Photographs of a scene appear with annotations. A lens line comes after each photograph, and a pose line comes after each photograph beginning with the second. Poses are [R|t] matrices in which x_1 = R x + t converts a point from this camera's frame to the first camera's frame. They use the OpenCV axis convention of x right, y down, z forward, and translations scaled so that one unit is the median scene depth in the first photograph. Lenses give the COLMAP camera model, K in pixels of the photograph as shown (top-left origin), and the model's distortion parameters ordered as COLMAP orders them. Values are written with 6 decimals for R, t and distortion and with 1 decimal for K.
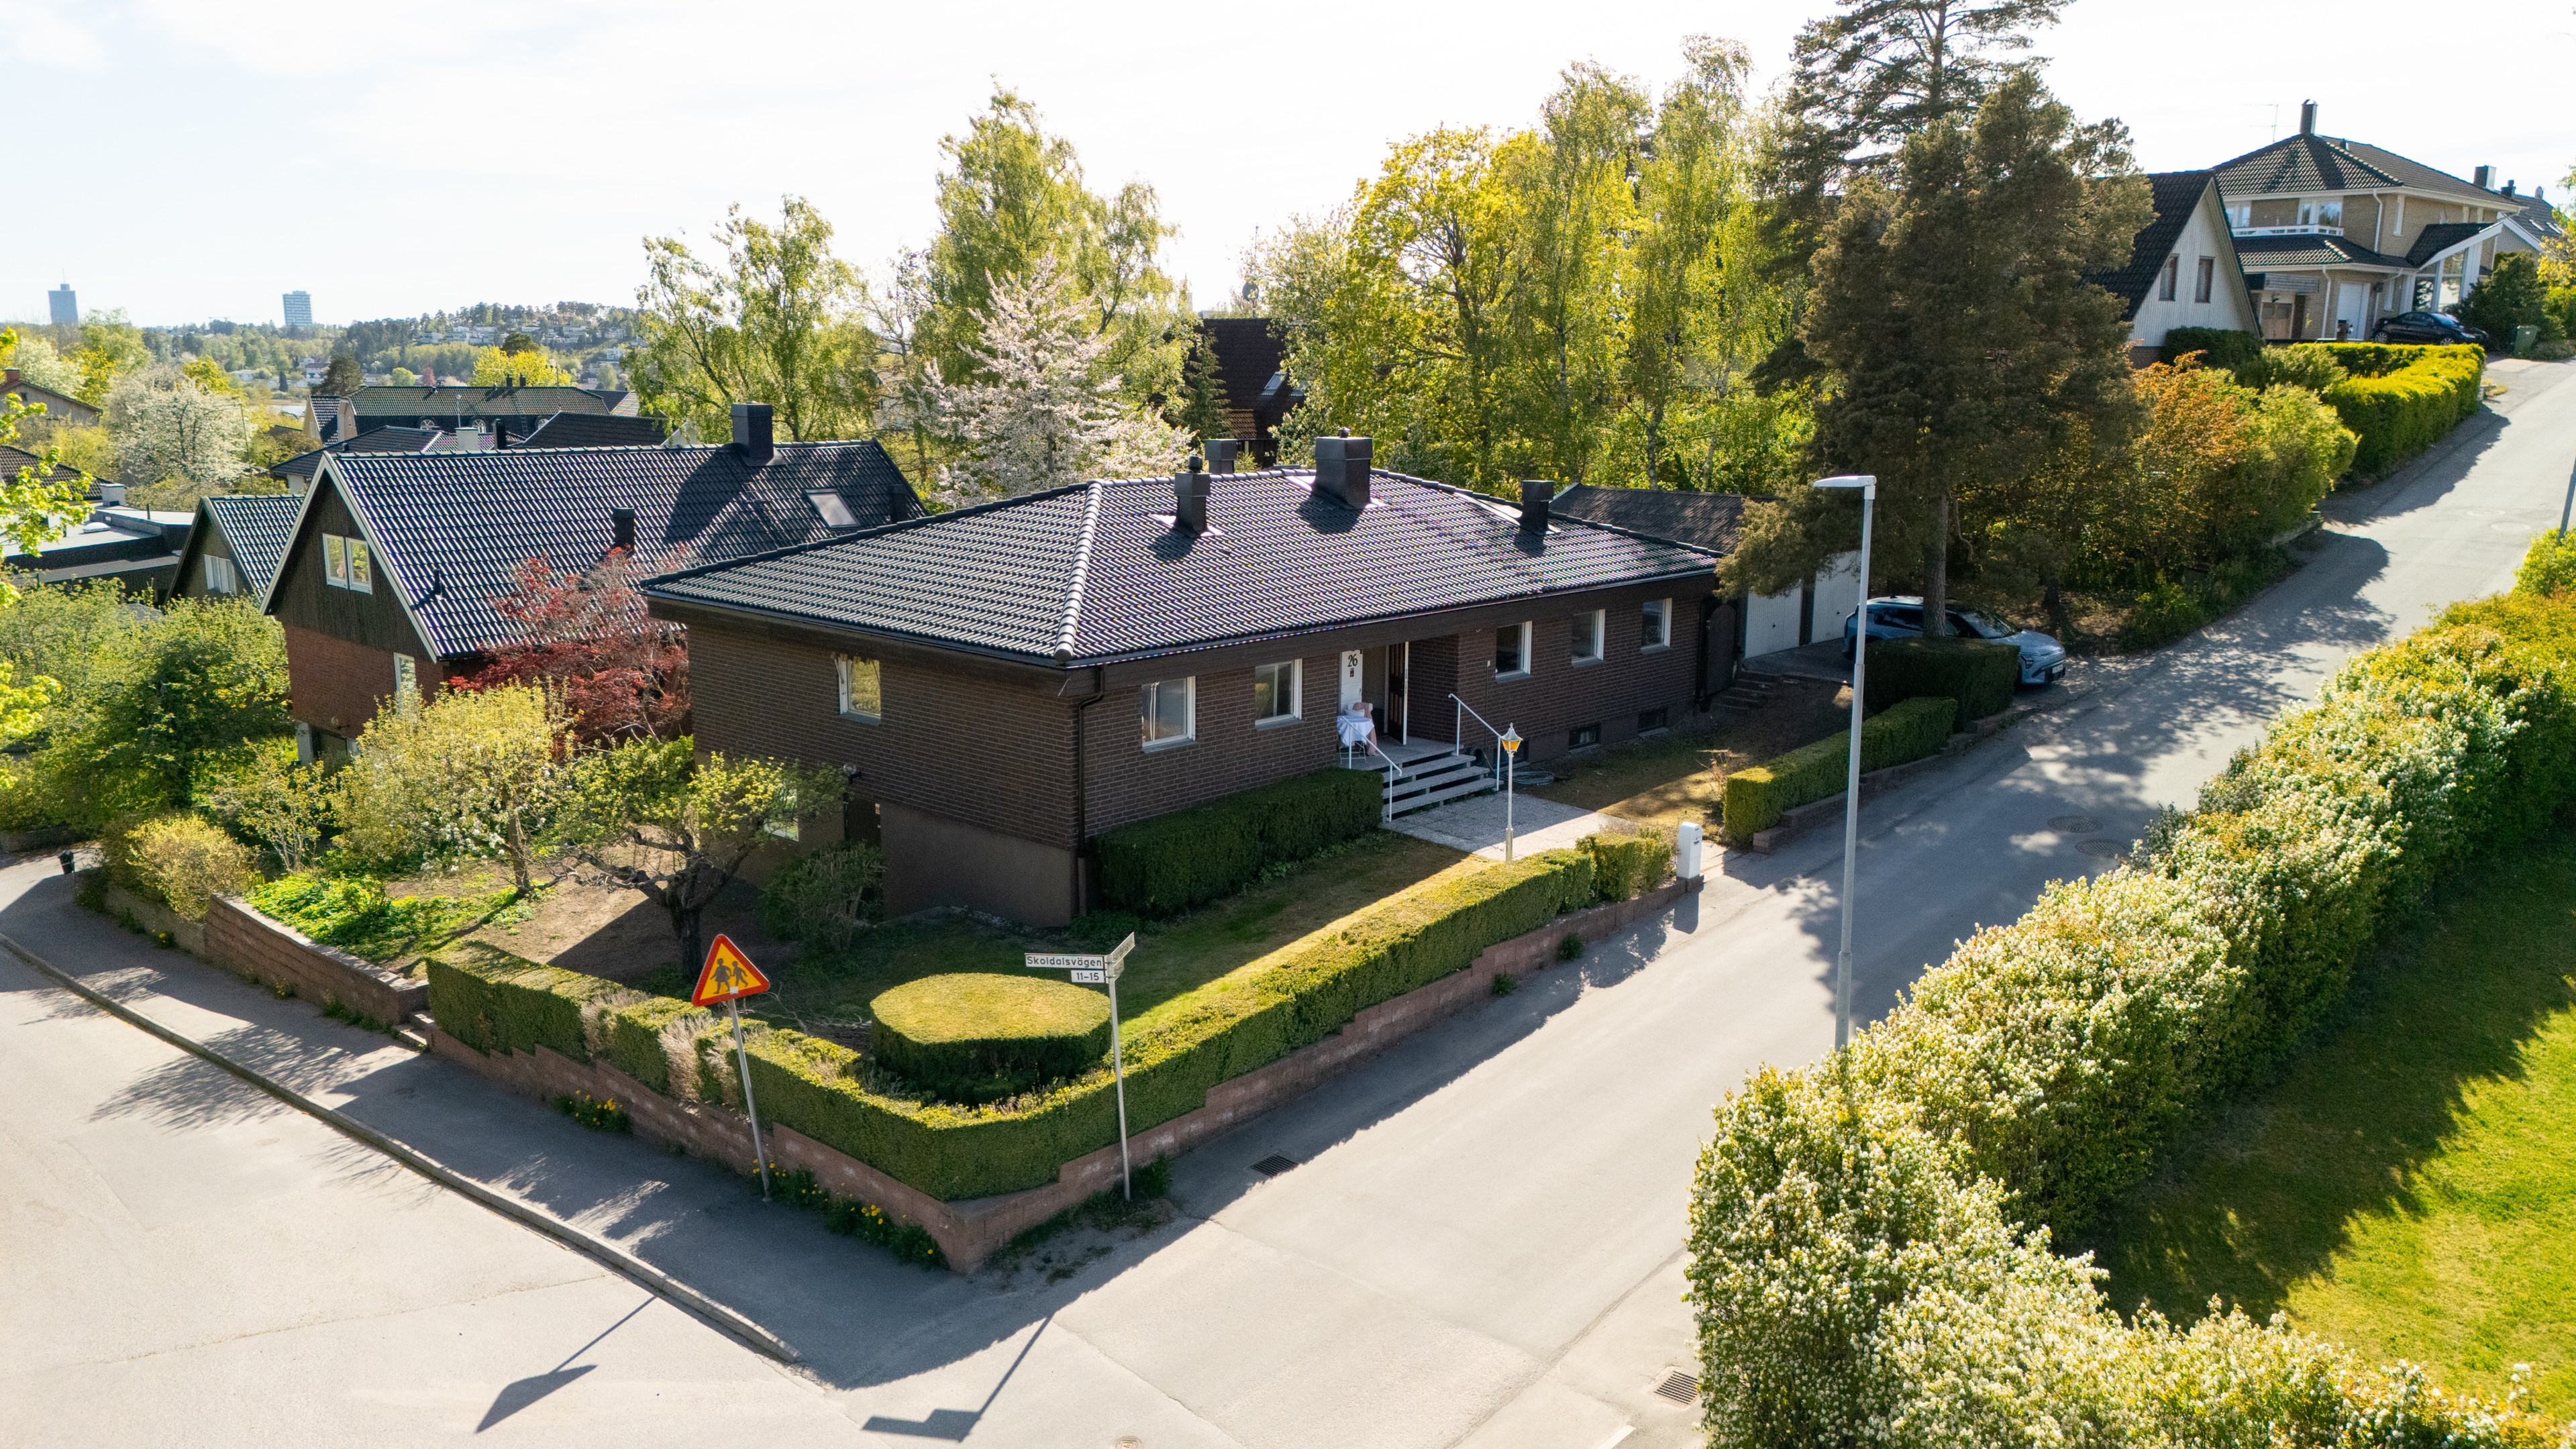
lens RADIAL K [[1926.7, 0, 1296.7], [0, 1926.7, 722.0], [0, 0, 1]] dist [0.059085, -0.042596]
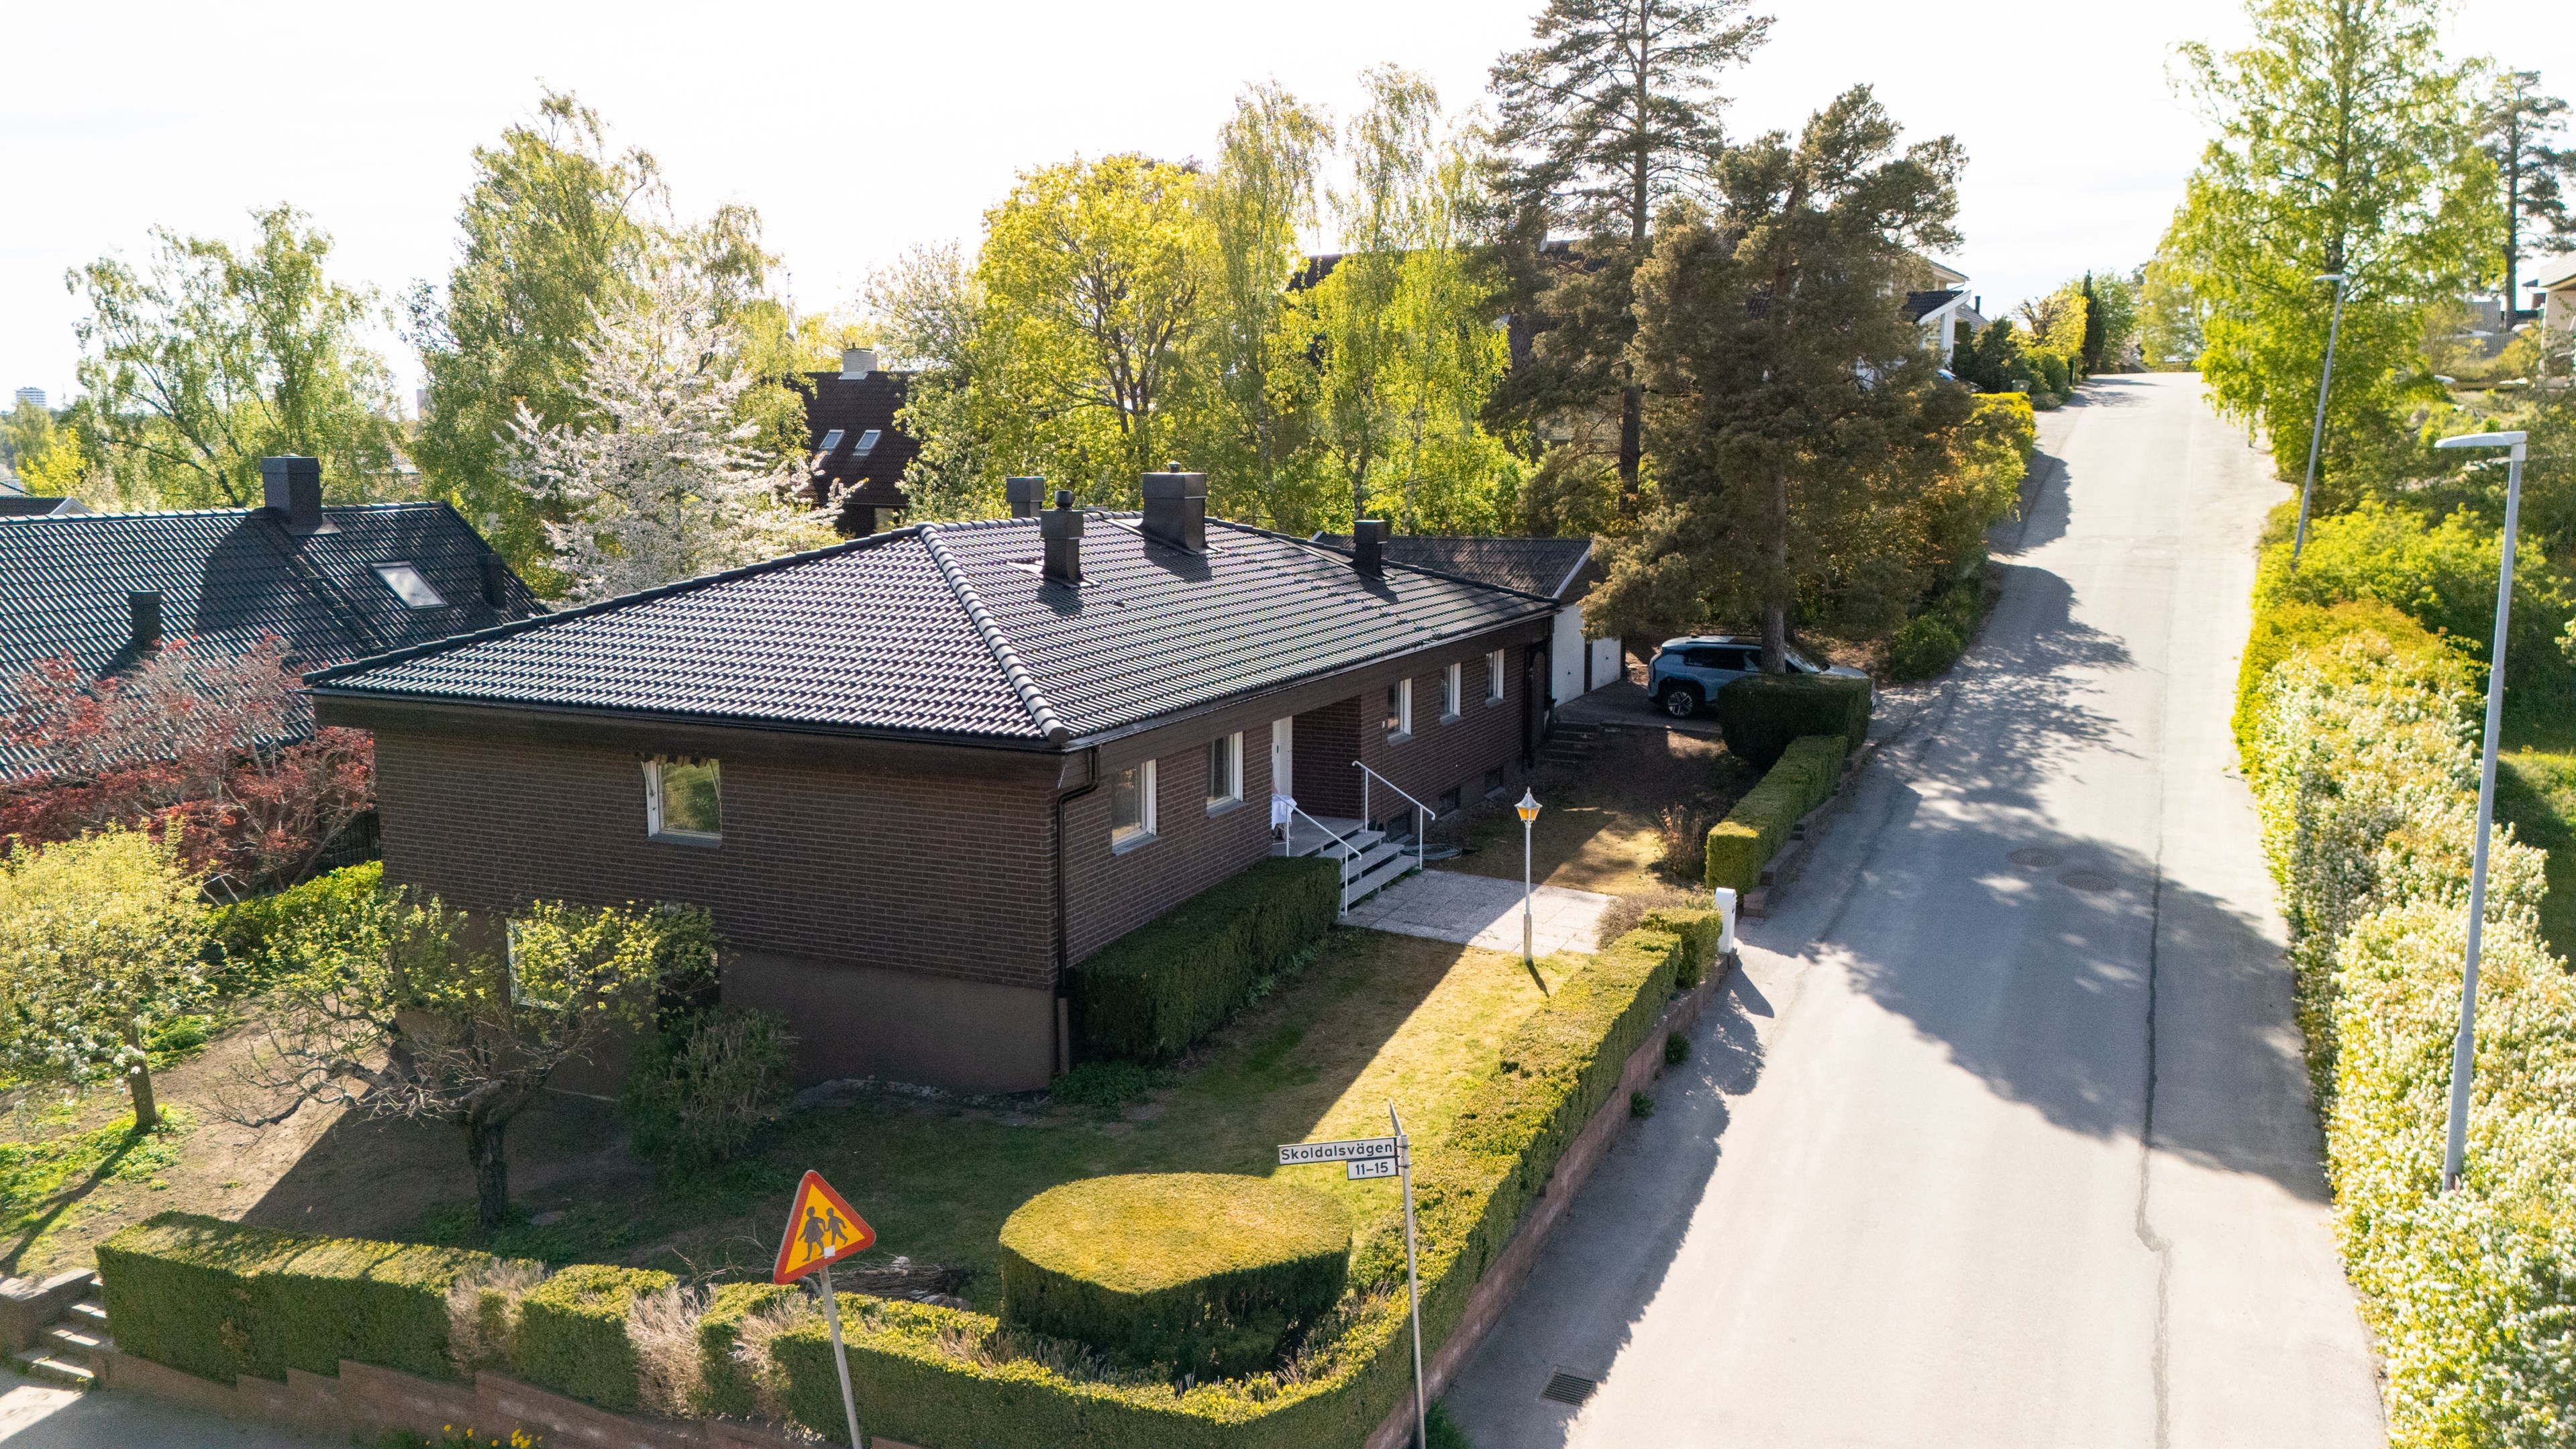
lens RADIAL K [[1926.7, 0, 1295.8], [0, 1926.7, 706.2], [0, 0, 1]] dist [0.059085, -0.042596]
pose [[0.951041, -0.050806, 0.304861, -0.242458], [0.065650, 0.997095, -0.038630, -0.009417], [-0.302012, 0.056753, 0.951613, 0.221707]]
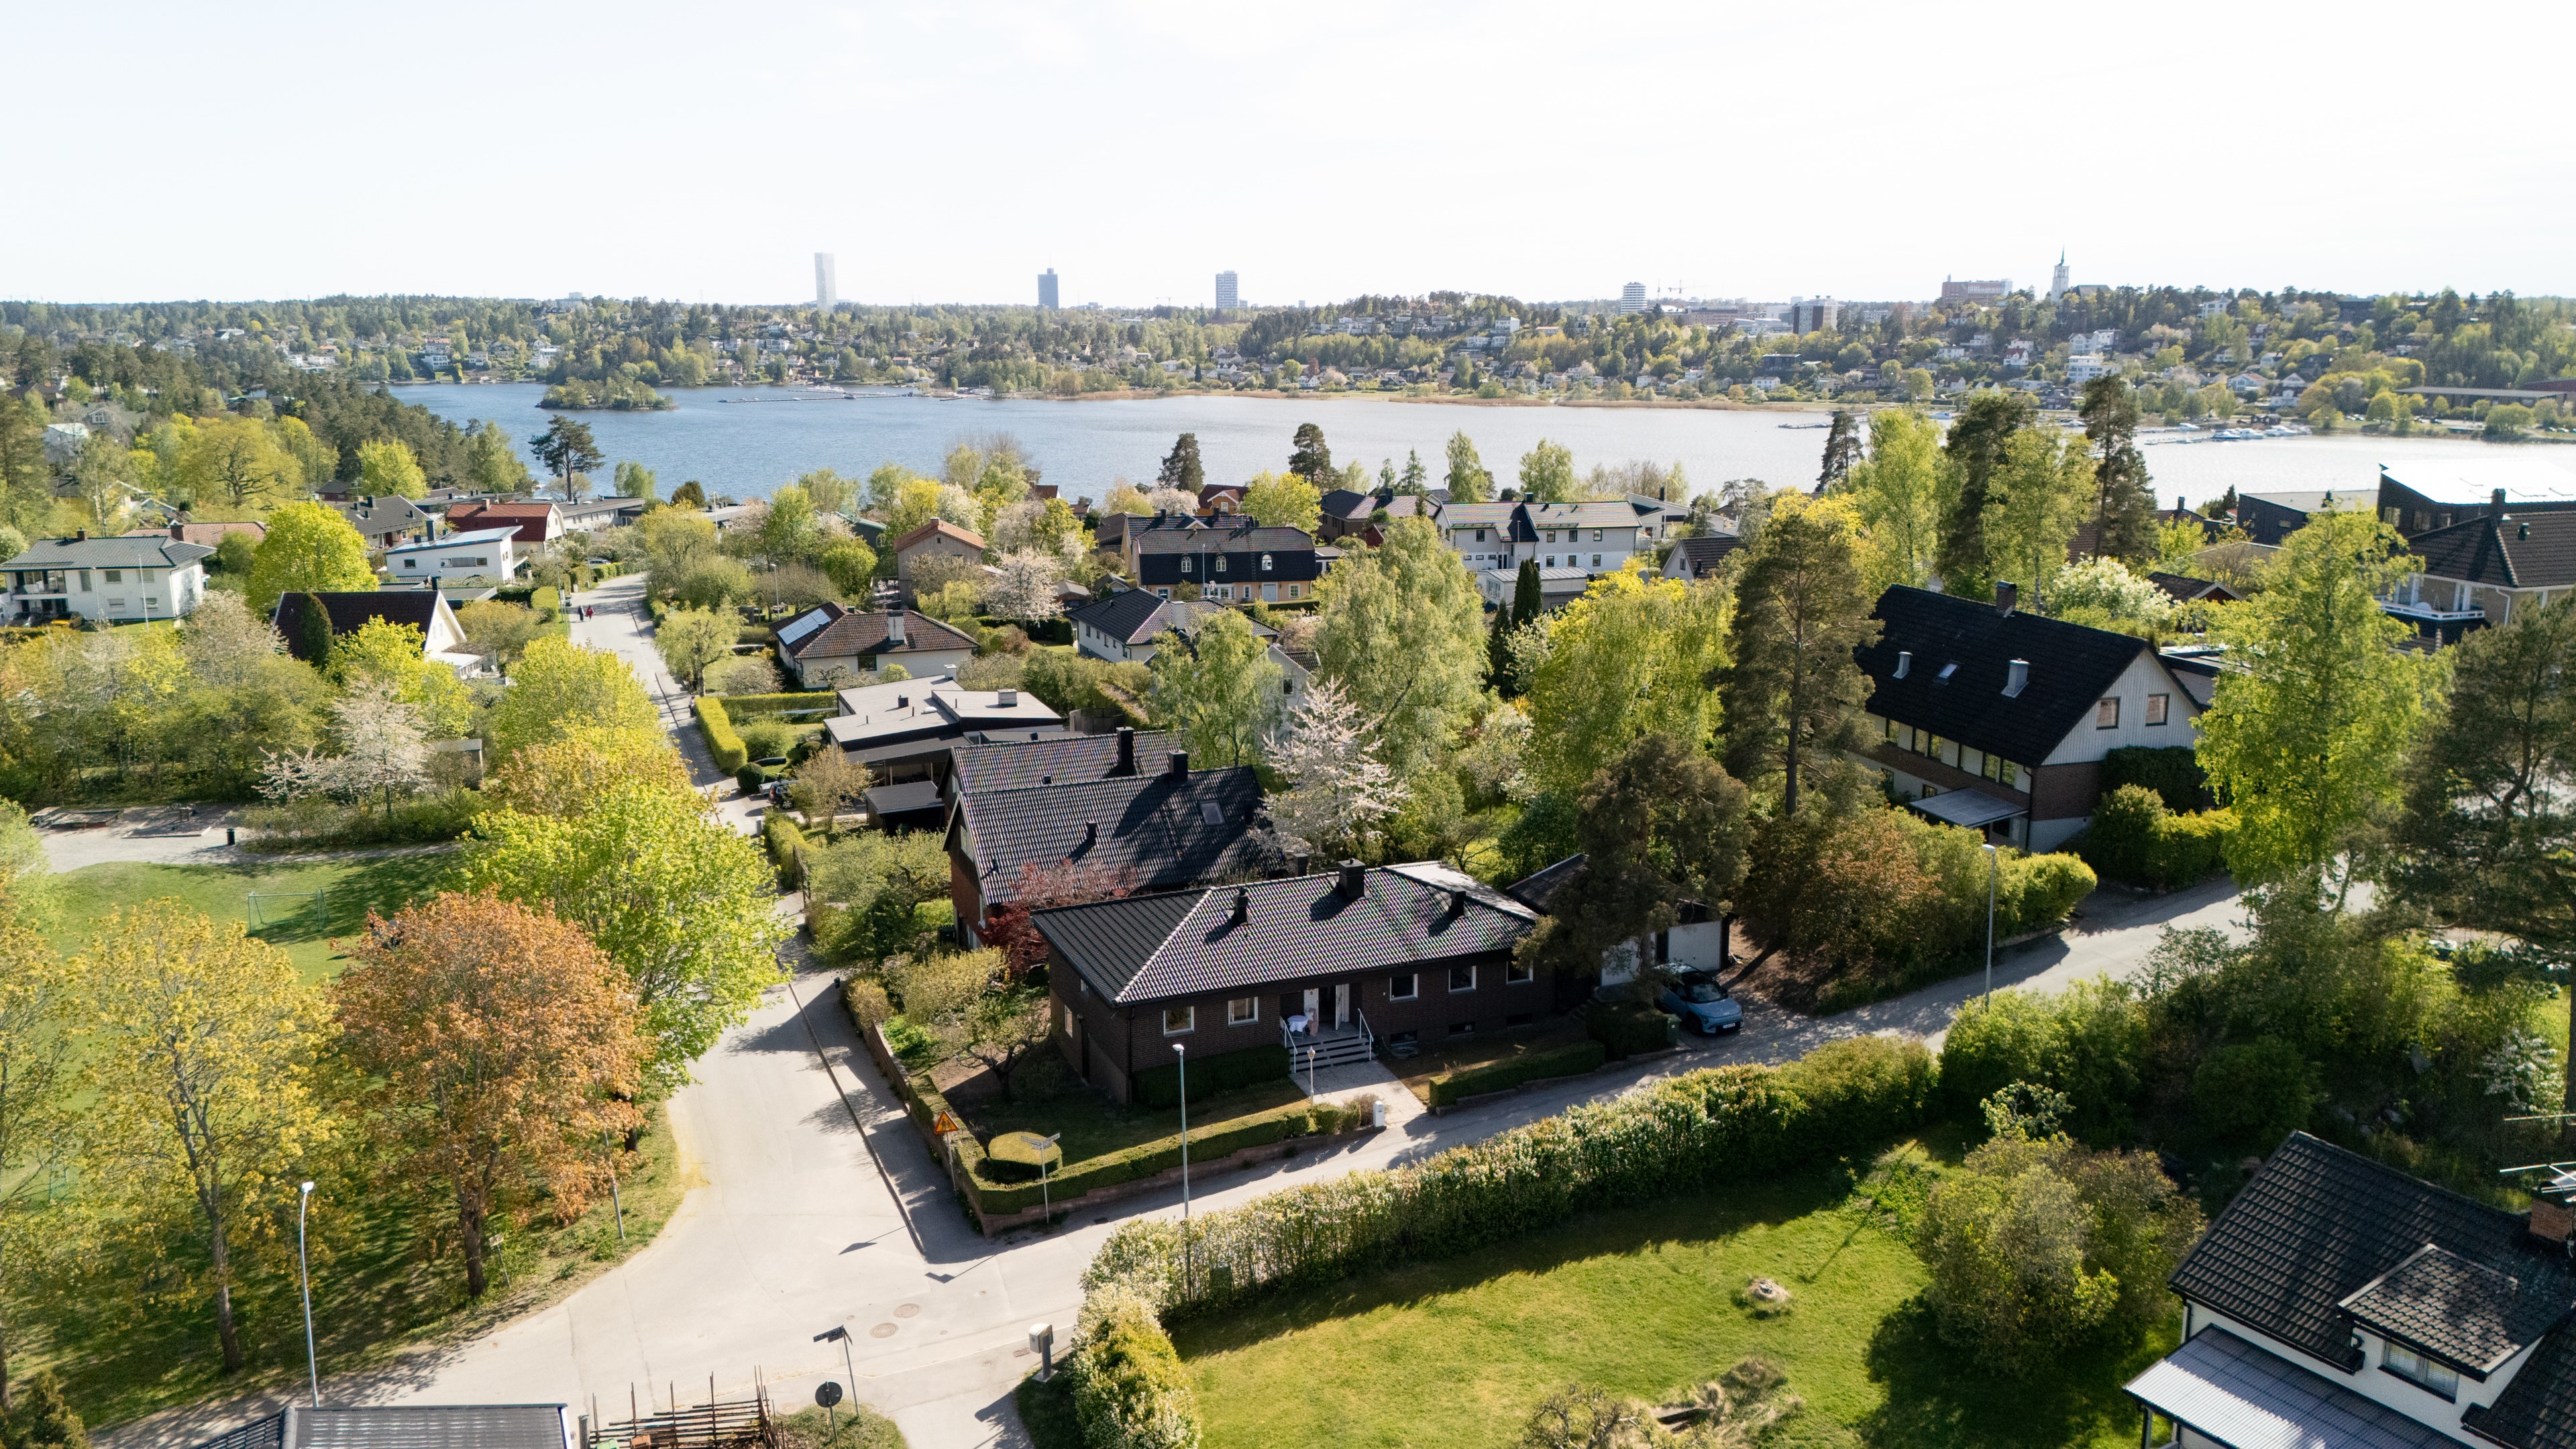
lens RADIAL K [[1926.9, 0, 1280.4], [0, 1926.9, 729.1], [0, 0, 1]] dist [0.059085, -0.042596]
pose [[0.907313, 0.077166, -0.413313, 1.058247], [-0.070780, 0.997017, 0.030765, -0.470952], [0.414454, 0.001341, 0.910069, -1.172578]]
